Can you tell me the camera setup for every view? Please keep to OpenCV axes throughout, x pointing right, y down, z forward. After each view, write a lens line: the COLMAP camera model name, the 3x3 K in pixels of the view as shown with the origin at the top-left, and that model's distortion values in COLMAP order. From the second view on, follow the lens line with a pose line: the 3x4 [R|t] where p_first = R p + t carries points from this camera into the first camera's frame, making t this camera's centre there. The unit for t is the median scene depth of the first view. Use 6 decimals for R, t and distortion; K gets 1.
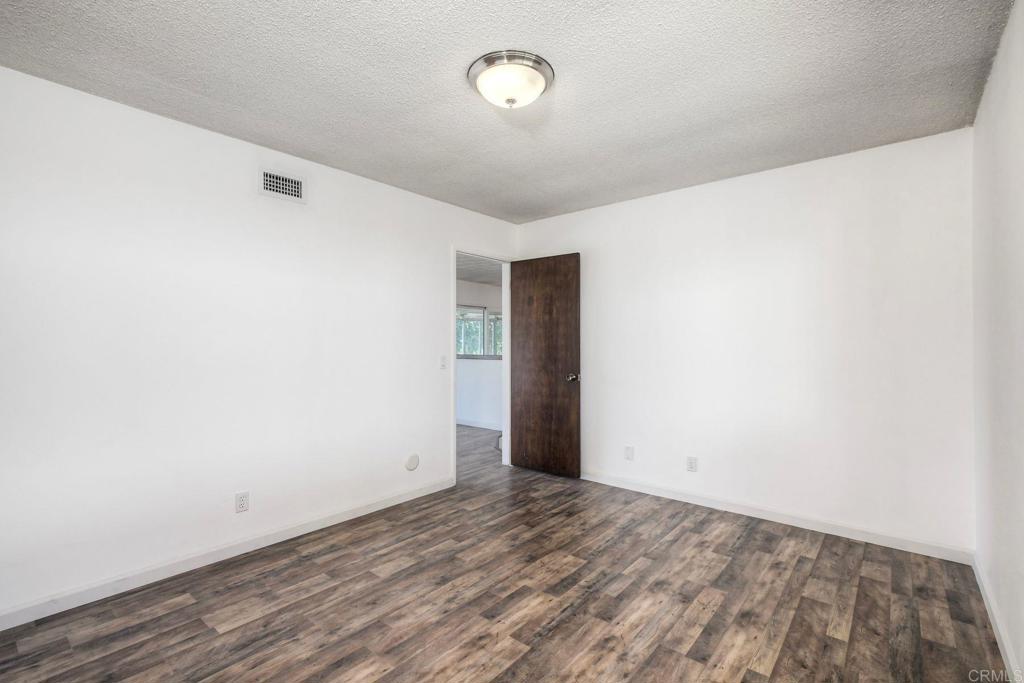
lens RADIAL K [[456.3, 0, 516.7], [0, 456.3, 338.8], [0, 0, 1]] dist [0.014937, -0.005000]
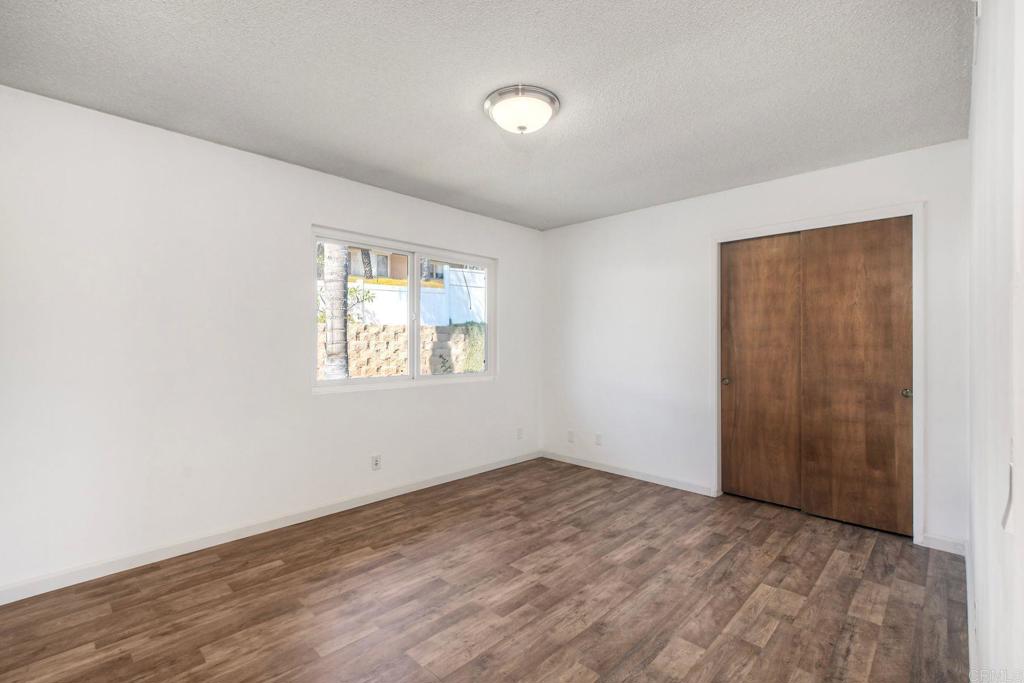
lens RADIAL K [[456.3, 0, 515.1], [0, 456.3, 340.9], [0, 0, 1]] dist [0.014937, -0.005000]
pose [[-0.996658, -0.000087, 0.081686, -0.084504], [-0.001584, 0.999832, -0.018265, 0.022486], [-0.081671, -0.018334, -0.996491, 2.020581]]
